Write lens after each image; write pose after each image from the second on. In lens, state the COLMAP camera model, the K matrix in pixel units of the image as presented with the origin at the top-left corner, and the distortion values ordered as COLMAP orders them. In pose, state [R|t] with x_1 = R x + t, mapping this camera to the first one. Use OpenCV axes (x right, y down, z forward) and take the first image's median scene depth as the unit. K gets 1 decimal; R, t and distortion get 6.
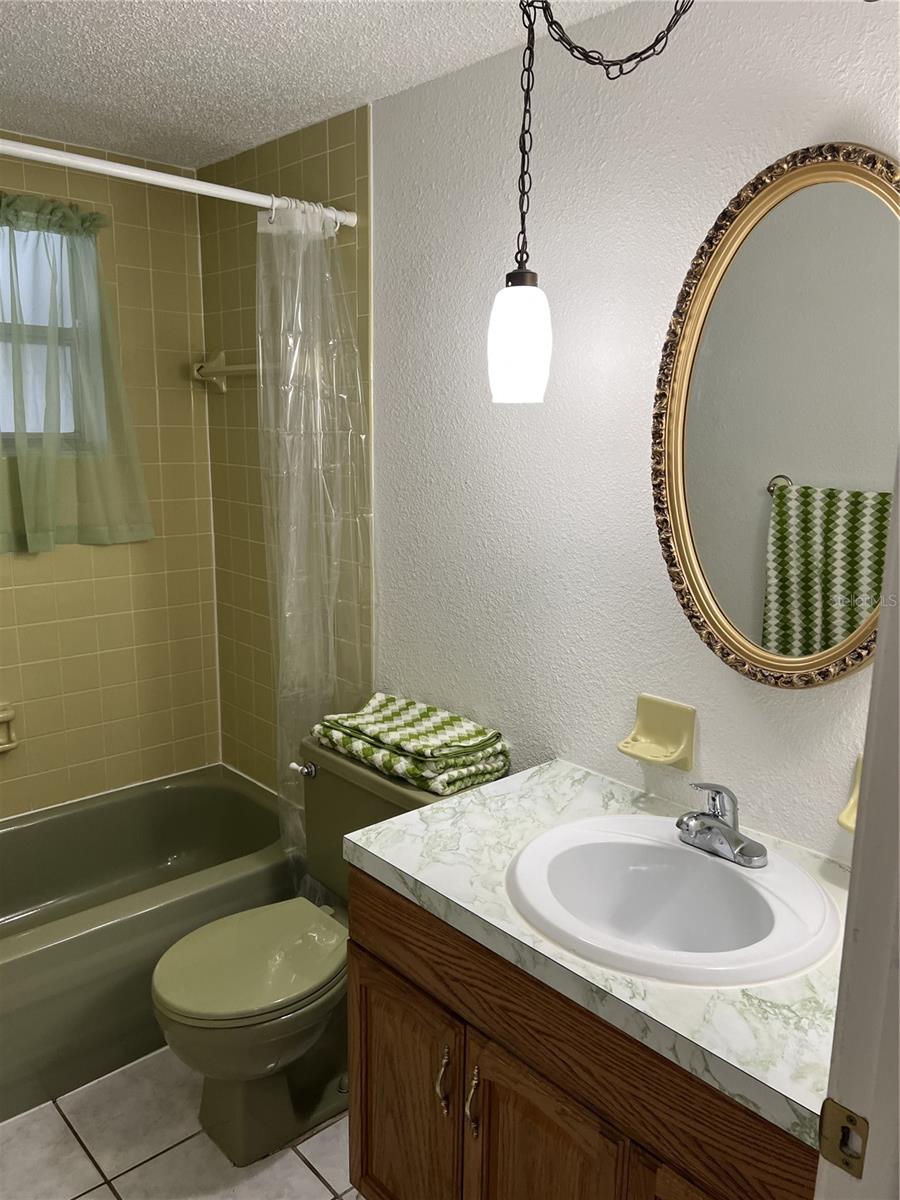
lens RADIAL K [[906.2, 0, 452.4], [0, 906.2, 614.6], [0, 0, 1]] dist [0.063111, -0.074590]
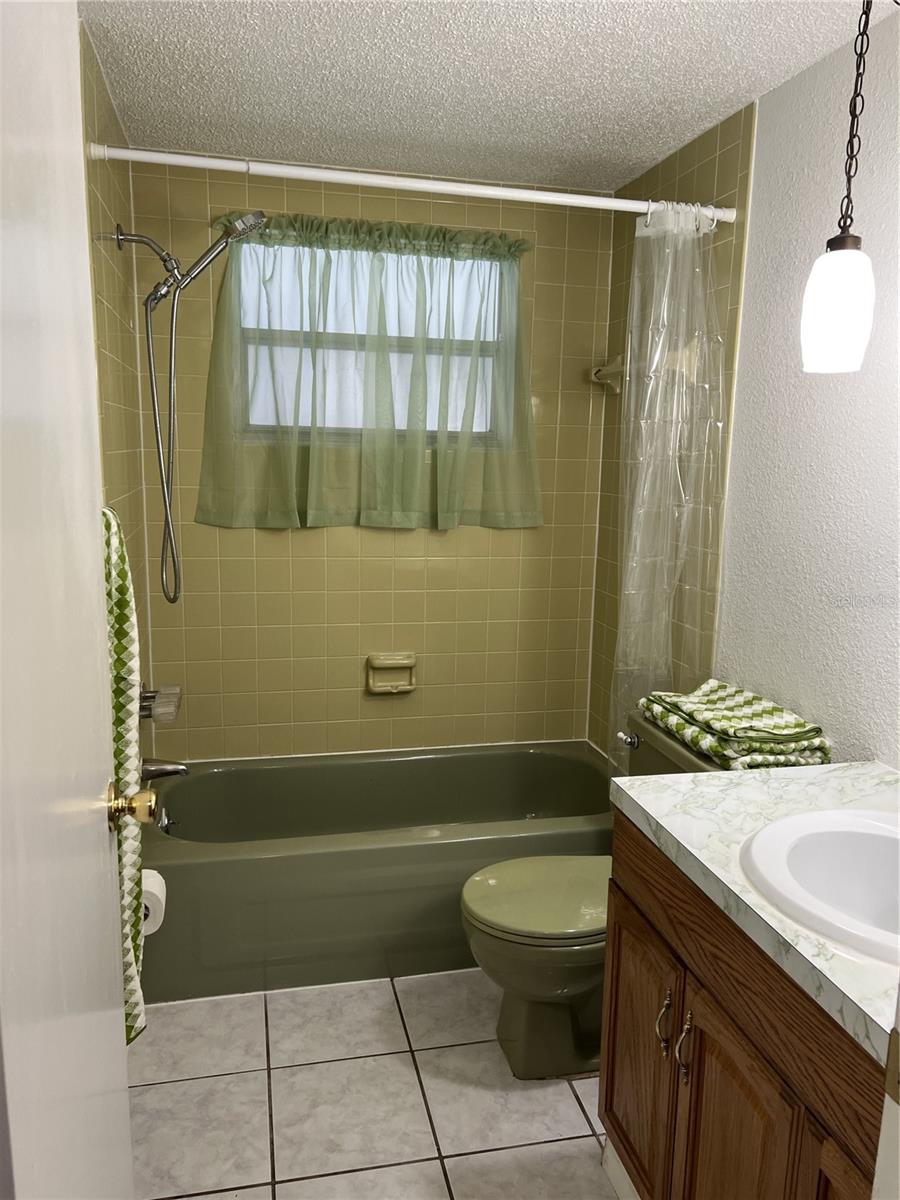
lens RADIAL K [[906.2, 0, 452.4], [0, 906.2, 614.6], [0, 0, 1]] dist [0.063111, -0.074590]
pose [[0.872149, 0.093850, -0.480154, 0.164059], [-0.110438, 0.993863, -0.006340, 0.060388], [0.476613, 0.058557, 0.877161, -0.031206]]
